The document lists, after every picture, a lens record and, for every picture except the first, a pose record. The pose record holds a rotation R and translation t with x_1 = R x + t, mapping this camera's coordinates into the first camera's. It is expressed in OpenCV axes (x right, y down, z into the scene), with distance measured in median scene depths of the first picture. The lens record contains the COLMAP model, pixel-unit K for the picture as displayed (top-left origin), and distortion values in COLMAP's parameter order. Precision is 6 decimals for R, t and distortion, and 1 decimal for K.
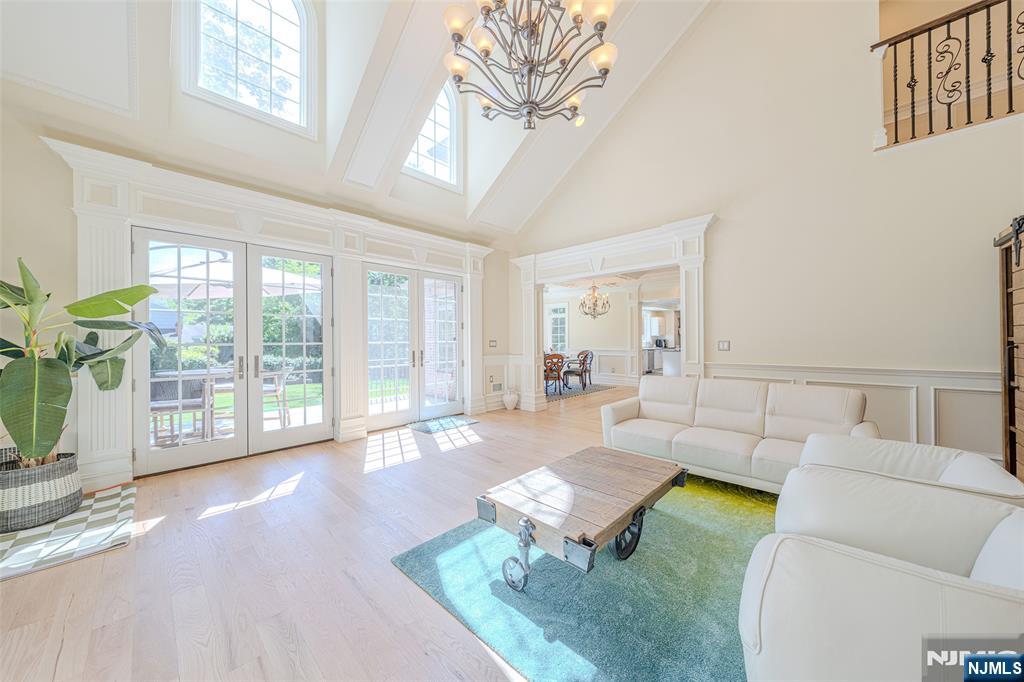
lens RADIAL K [[353.9, 0, 518.8], [0, 353.9, 338.5], [0, 0, 1]] dist [-0.003027, 0.000130]
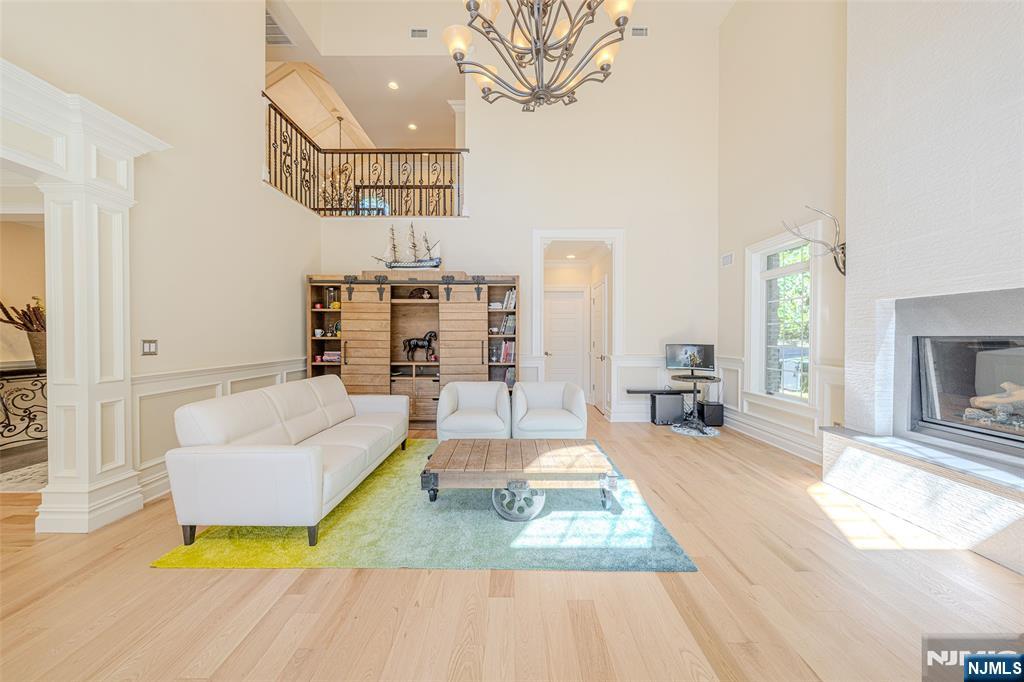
lens RADIAL K [[353.9, 0, 515.7], [0, 353.9, 344.6], [0, 0, 1]] dist [-0.003027, 0.000130]
pose [[-0.689678, 0.008765, 0.724063, -0.483121], [0.007273, 0.999960, -0.005178, 0.033067], [-0.724080, 0.001695, -0.689714, 1.365966]]
